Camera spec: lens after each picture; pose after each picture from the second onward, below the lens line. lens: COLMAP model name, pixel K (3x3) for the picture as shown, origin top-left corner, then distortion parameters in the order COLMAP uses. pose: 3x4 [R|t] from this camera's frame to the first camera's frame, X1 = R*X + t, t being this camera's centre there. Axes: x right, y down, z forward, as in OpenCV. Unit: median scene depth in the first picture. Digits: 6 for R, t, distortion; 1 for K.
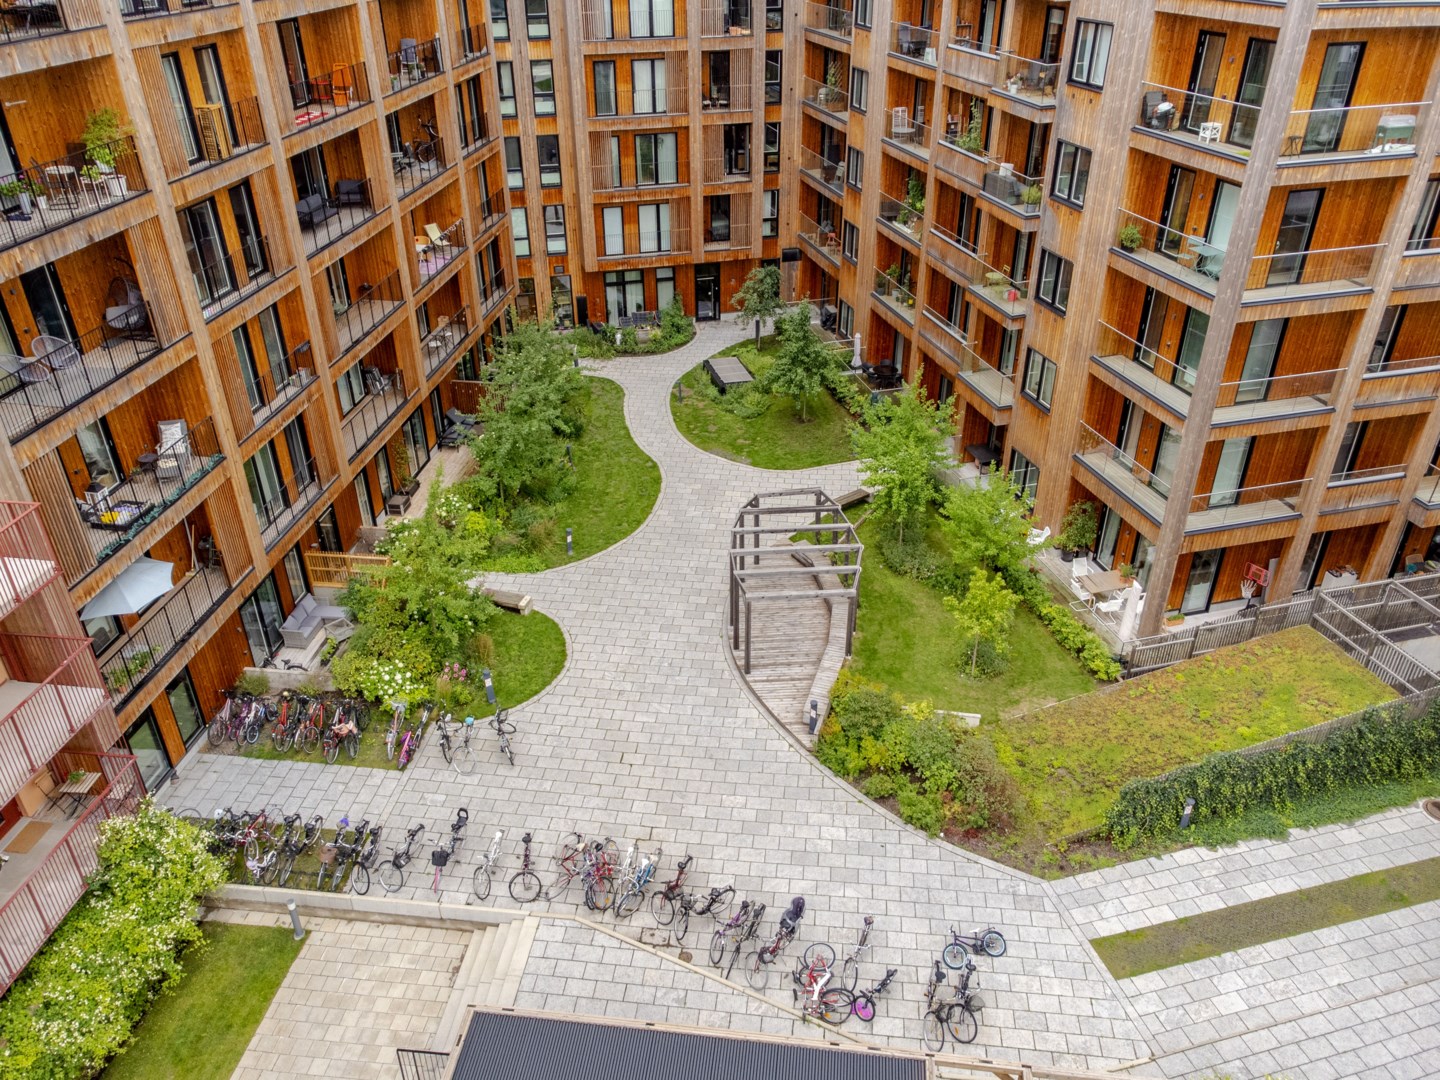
lens RADIAL K [[1076.4, 0, 723.7], [0, 1076.4, 544.1], [0, 0, 1]] dist [0.038540, 0.001043]
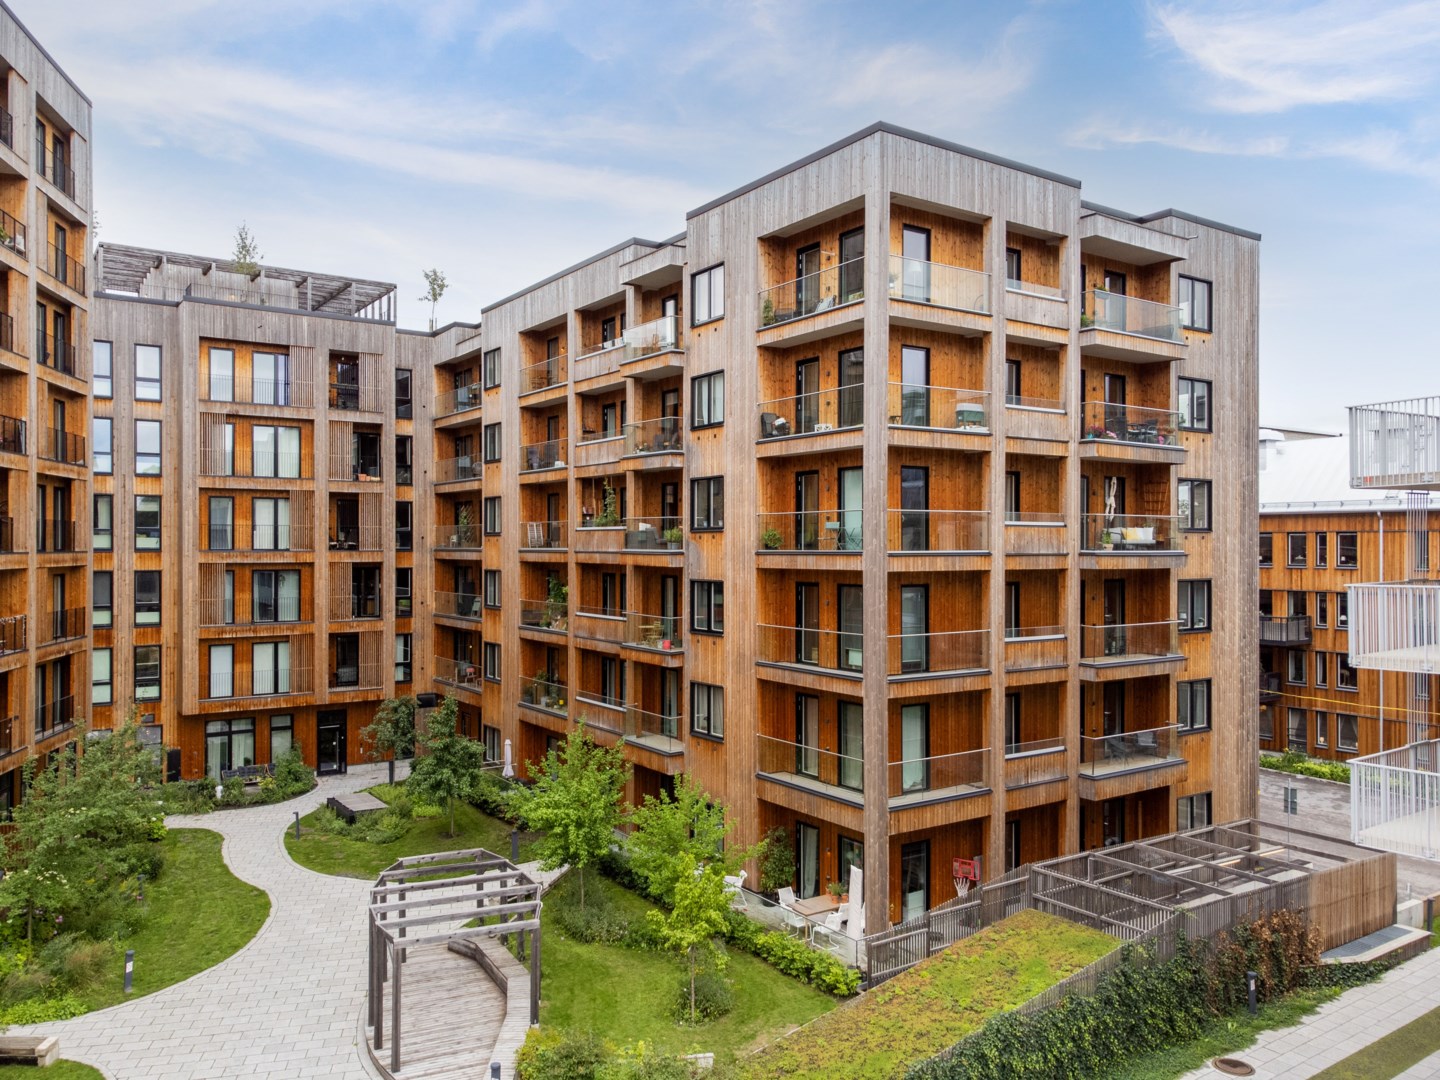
lens RADIAL K [[1076.4, 0, 714.0], [0, 1076.4, 543.4], [0, 0, 1]] dist [0.038540, 0.001043]
pose [[0.945976, 0.002891, 0.324223, -0.011078], [0.160766, 0.864203, -0.476769, 0.165511], [-0.281573, 0.503136, 0.817050, 0.141471]]
